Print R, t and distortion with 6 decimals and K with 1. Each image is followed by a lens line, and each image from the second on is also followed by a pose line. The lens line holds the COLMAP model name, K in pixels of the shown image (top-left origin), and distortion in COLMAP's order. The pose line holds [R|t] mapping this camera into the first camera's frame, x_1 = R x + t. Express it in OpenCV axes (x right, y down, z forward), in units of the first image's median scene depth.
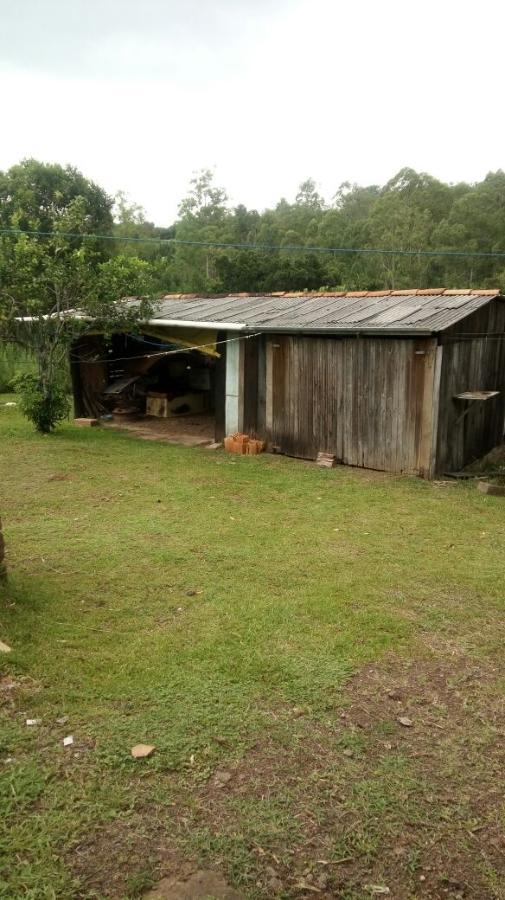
lens RADIAL K [[705.1, 0, 247.0], [0, 705.1, 454.0], [0, 0, 1]] dist [0.107066, -0.133426]
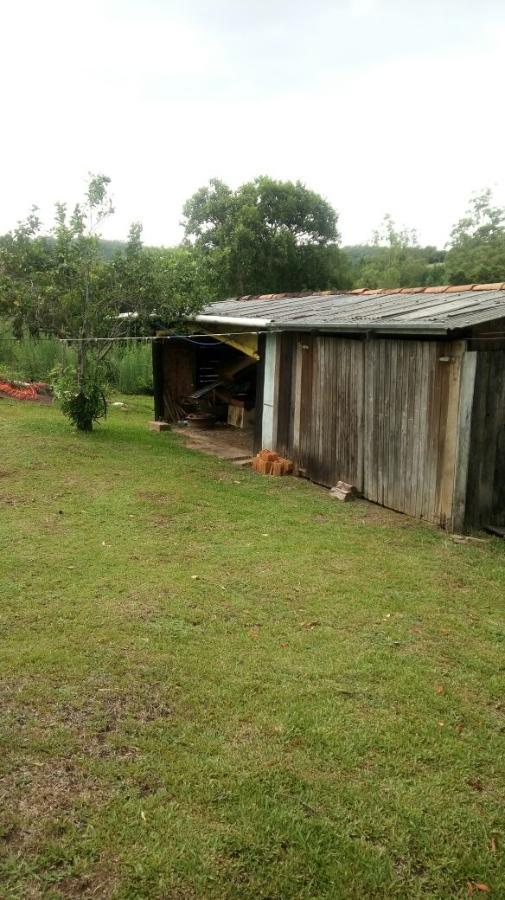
lens RADIAL K [[705.1, 0, 256.5], [0, 705.1, 449.4], [0, 0, 1]] dist [0.107066, -0.133426]
pose [[0.933078, 0.092226, -0.347649, 0.286460], [-0.105269, 0.994267, -0.018775, -0.012668], [0.343924, 0.054115, 0.937437, 0.212346]]
